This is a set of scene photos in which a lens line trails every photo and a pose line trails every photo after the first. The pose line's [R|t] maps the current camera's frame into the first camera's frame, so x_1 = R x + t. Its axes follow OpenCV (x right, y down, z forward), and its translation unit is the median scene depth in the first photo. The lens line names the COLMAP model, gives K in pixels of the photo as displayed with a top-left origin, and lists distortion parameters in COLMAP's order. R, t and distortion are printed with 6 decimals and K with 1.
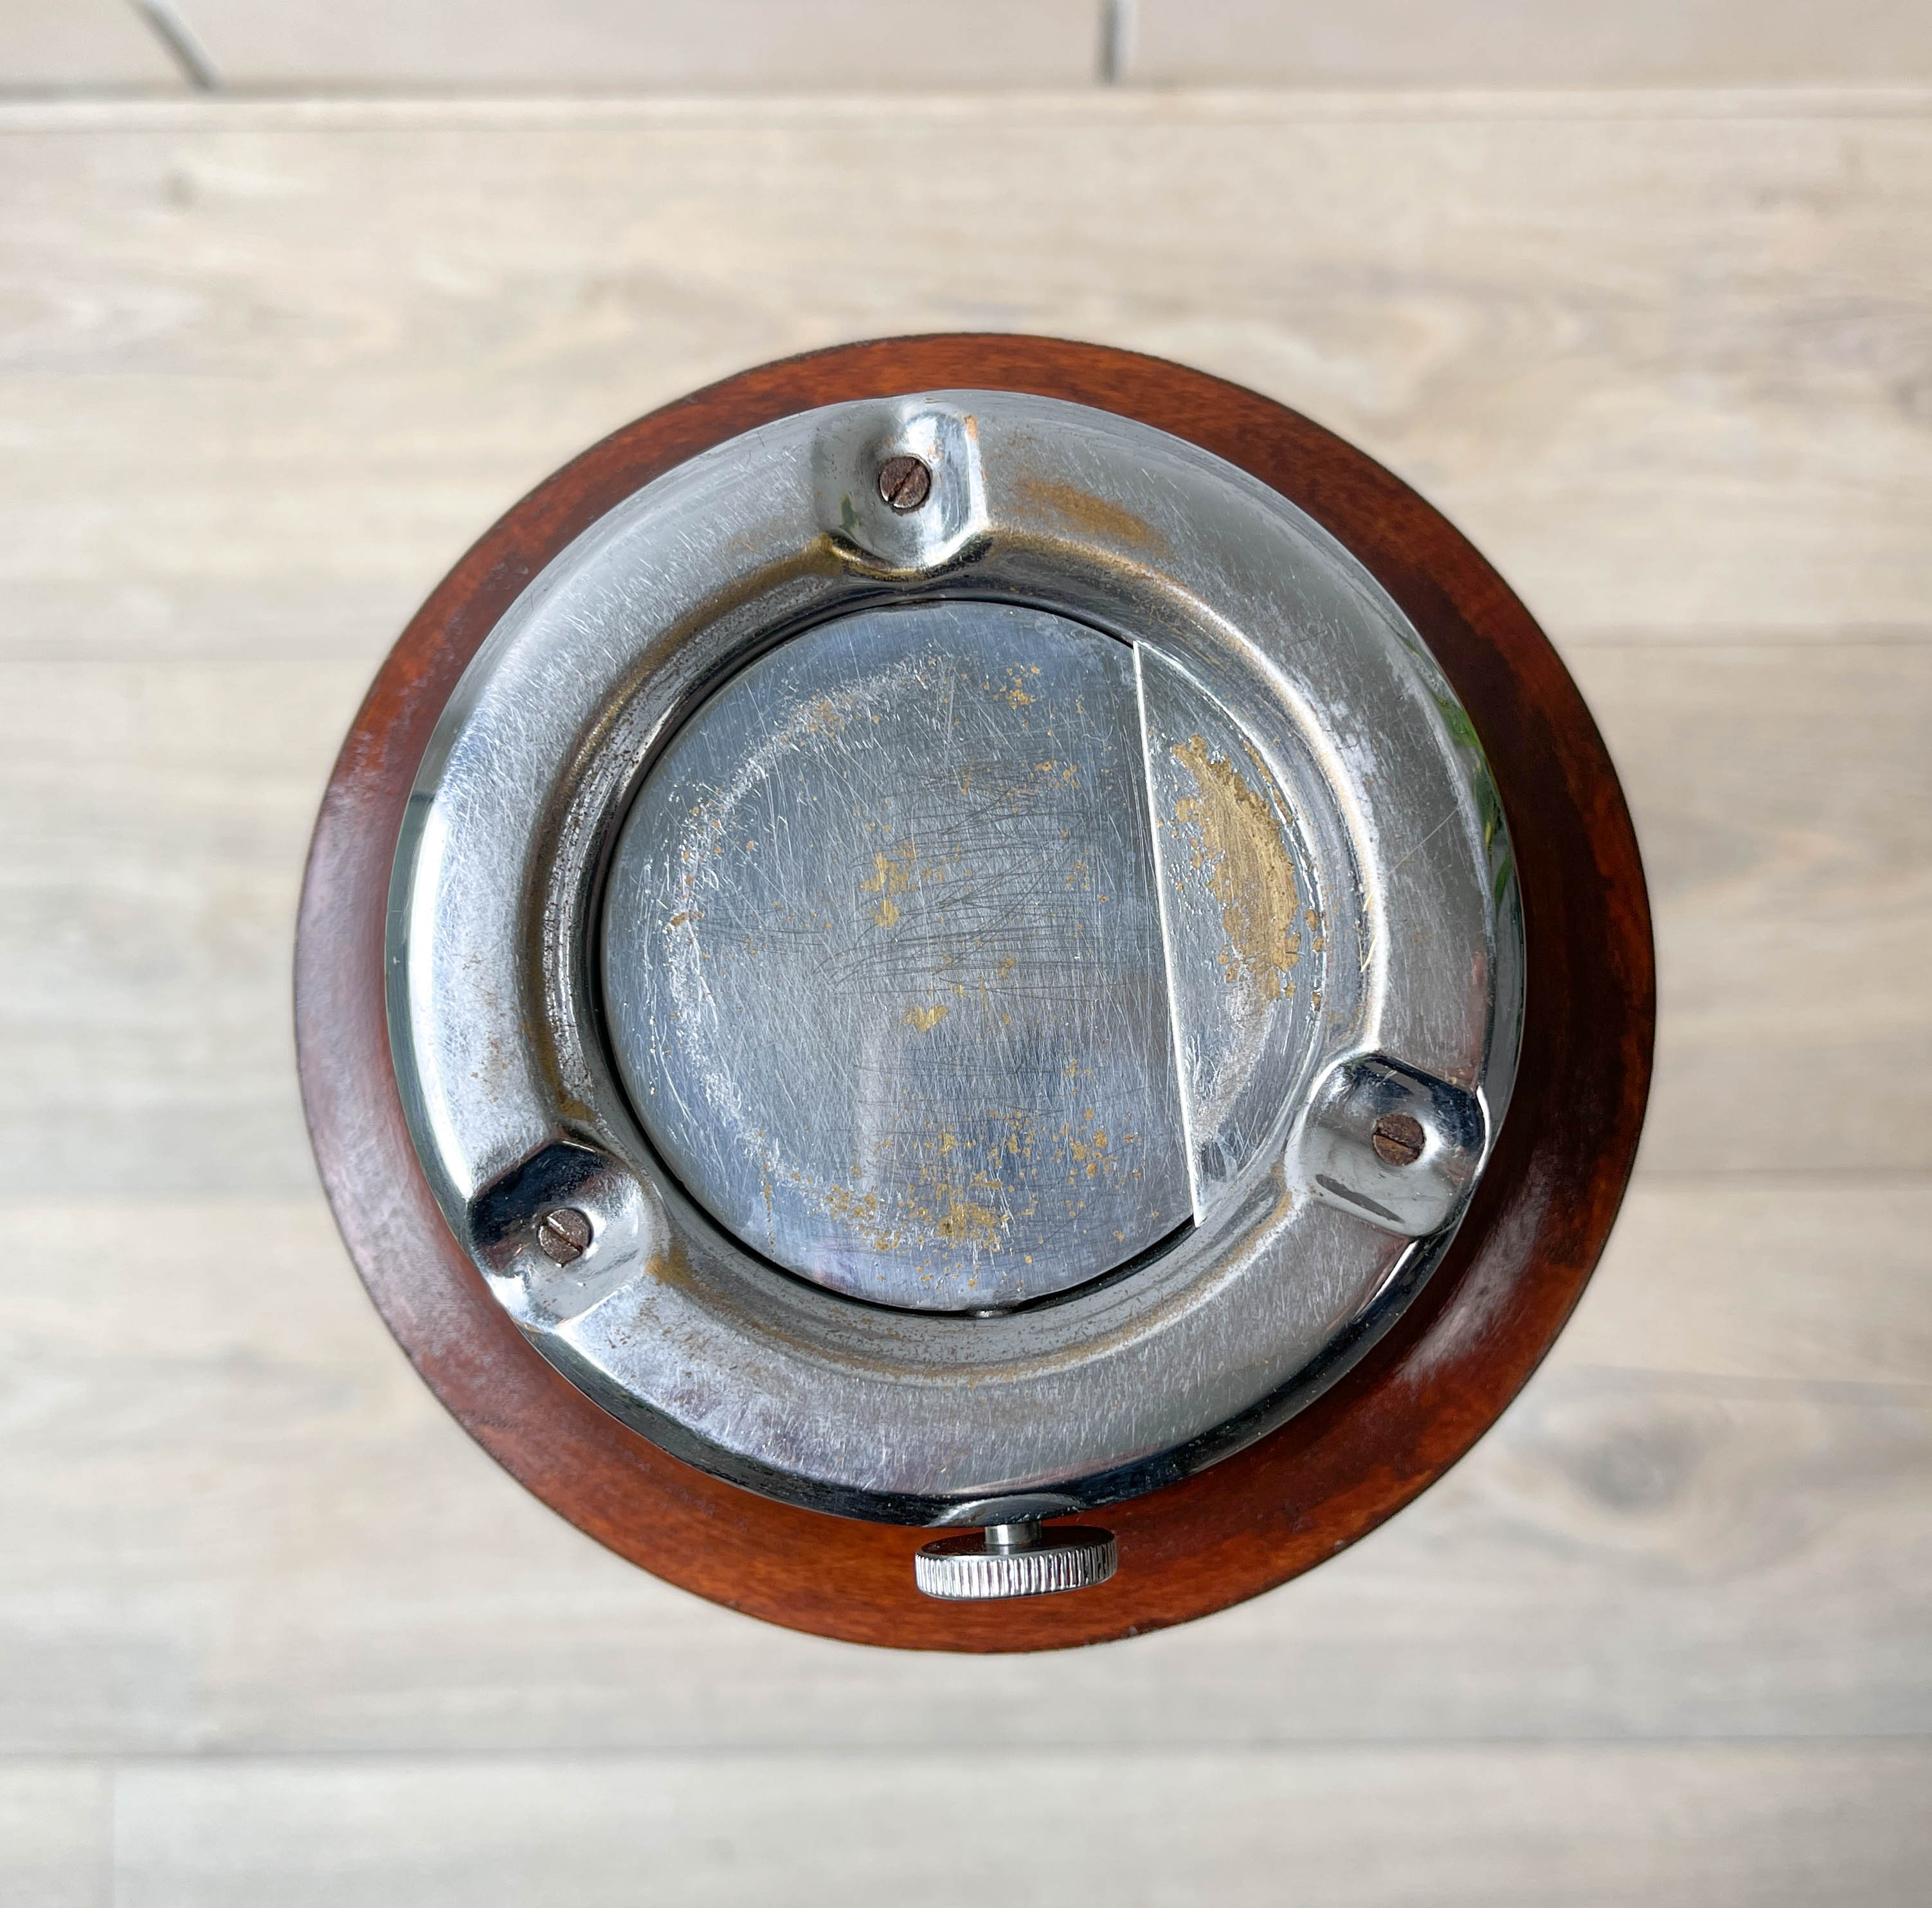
lens RADIAL K [[1971.0, 0, 1032.2], [0, 1971.0, 954.3], [0, 0, 1]] dist [0.015768, -0.033260]
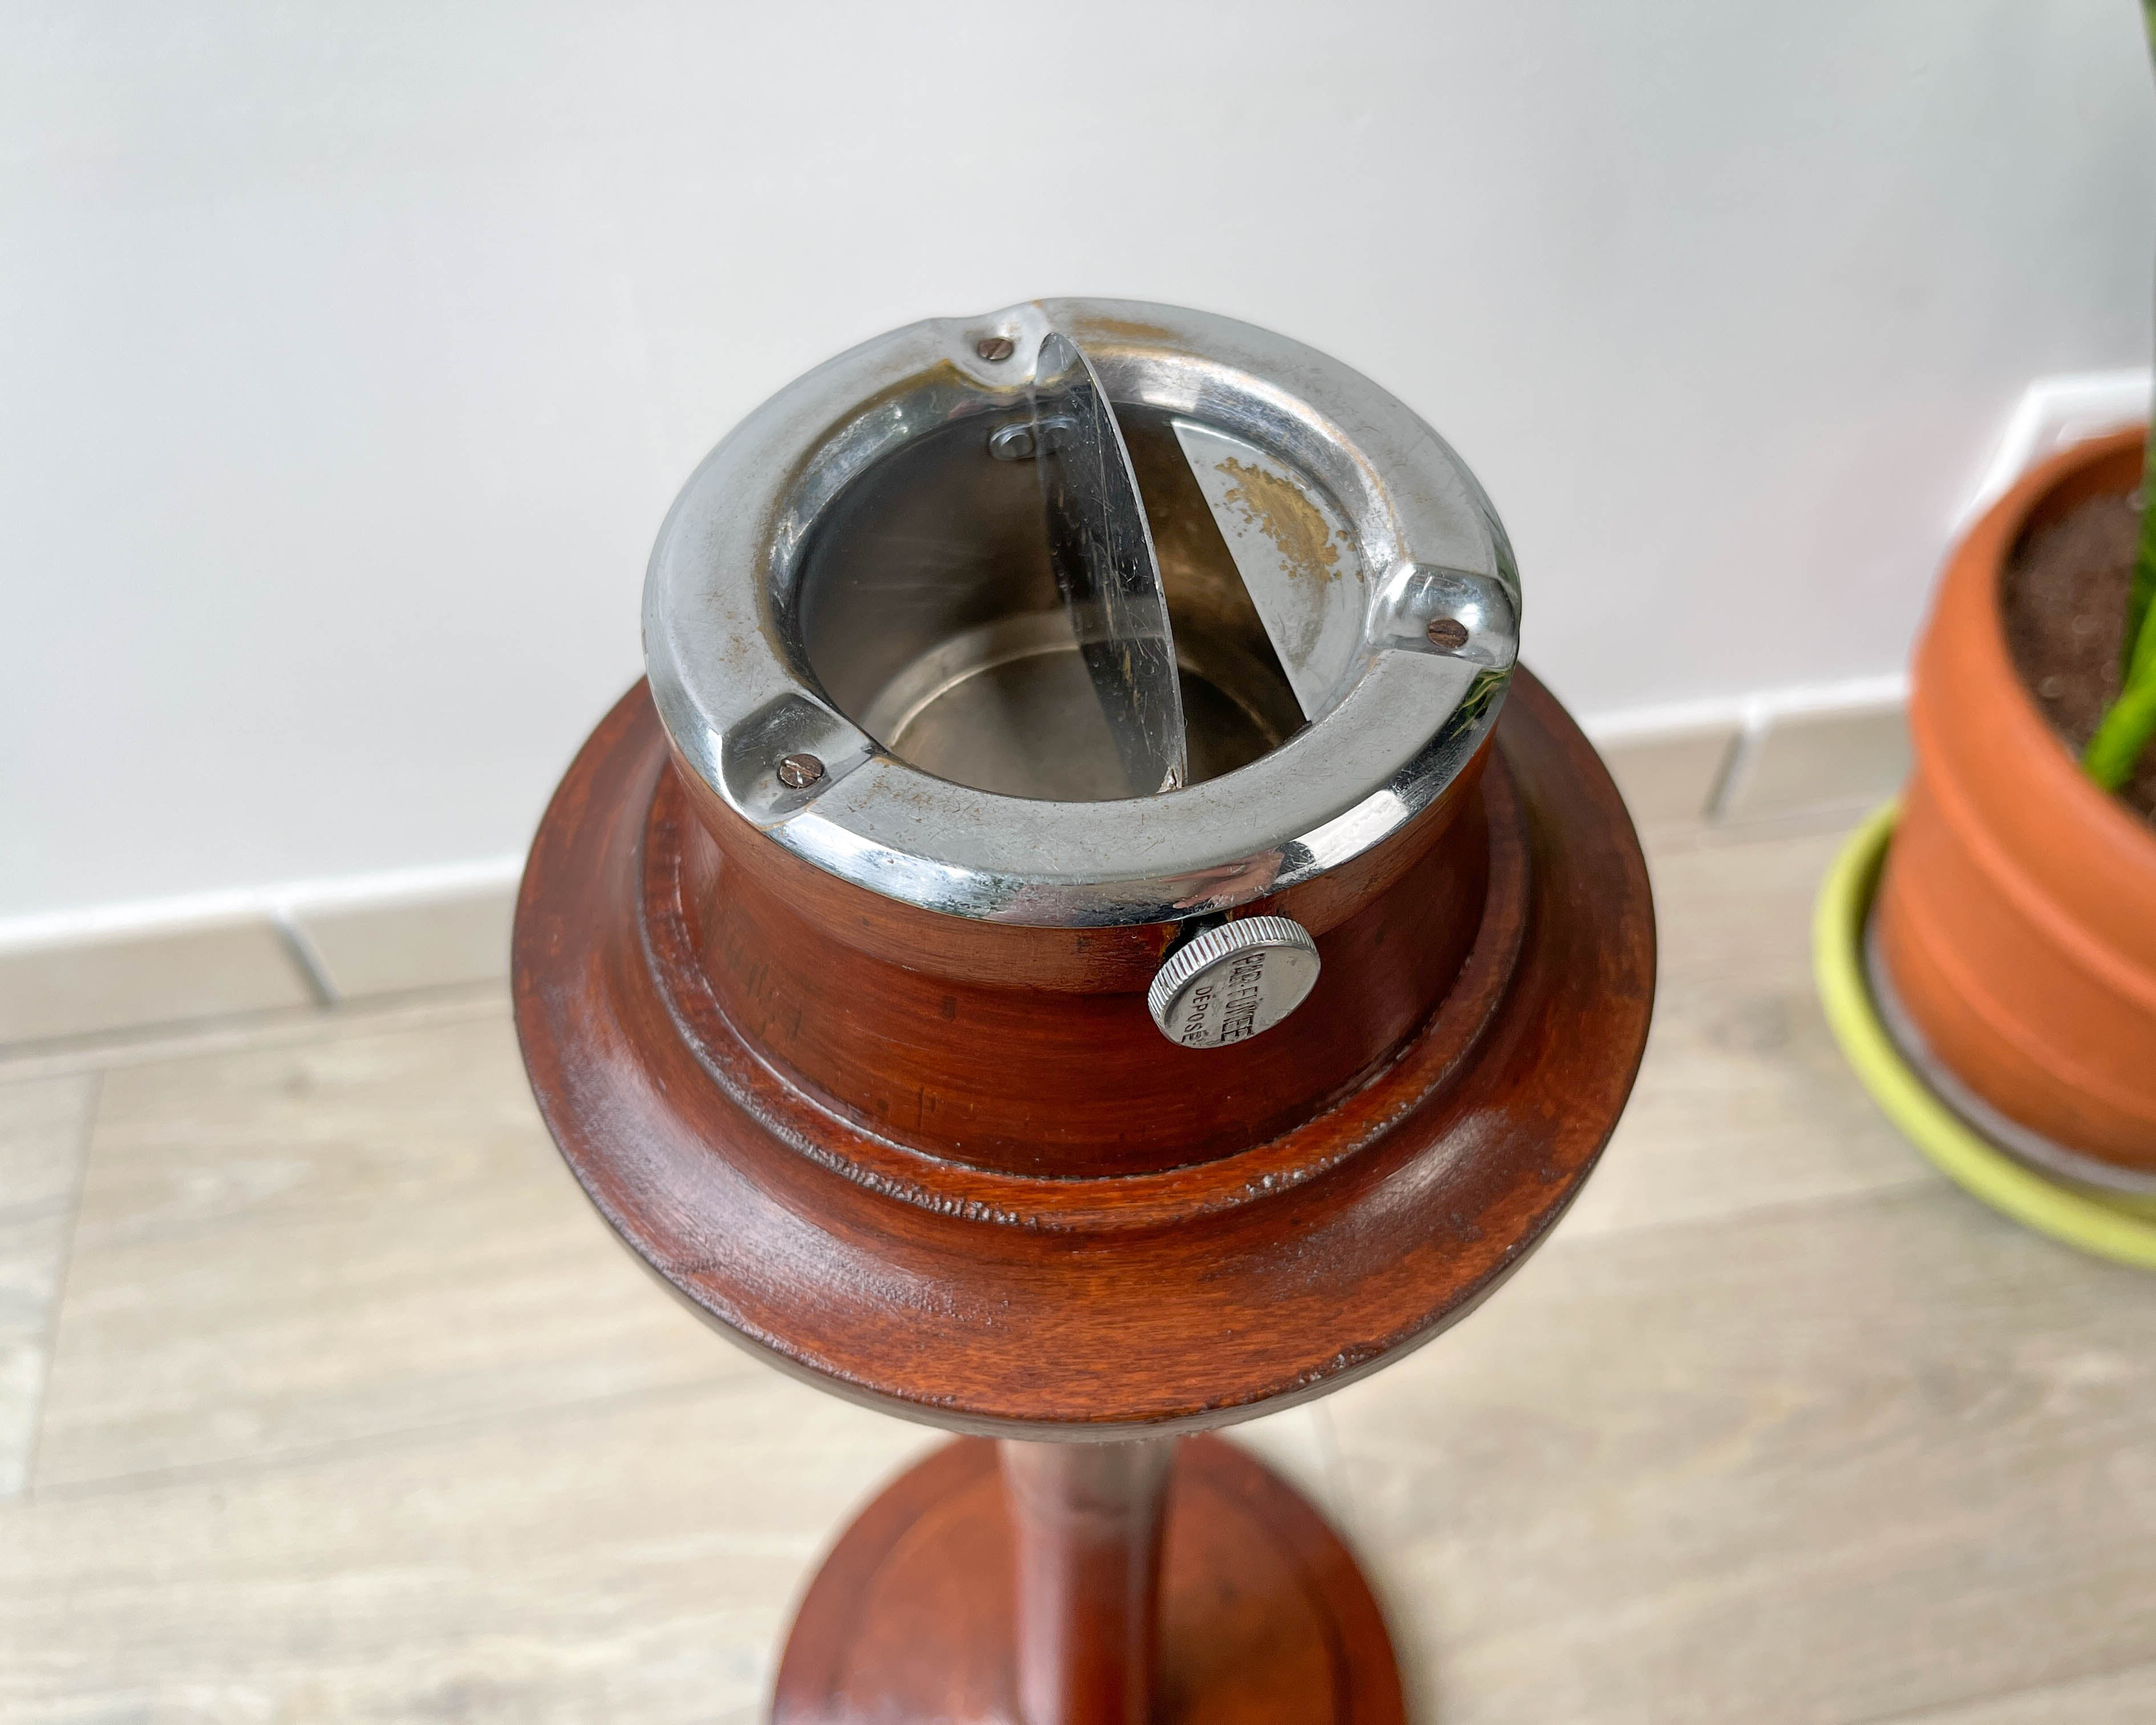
lens RADIAL K [[1735.6, 0, 1124.3], [0, 1735.6, 870.8], [0, 0, 1]] dist [0.038458, -0.062948]
pose [[0.985148, -0.133663, 0.107789, -0.124162], [0.170739, 0.829165, -0.532291, 0.595656], [-0.018228, 0.542789, 0.839671, 0.103499]]
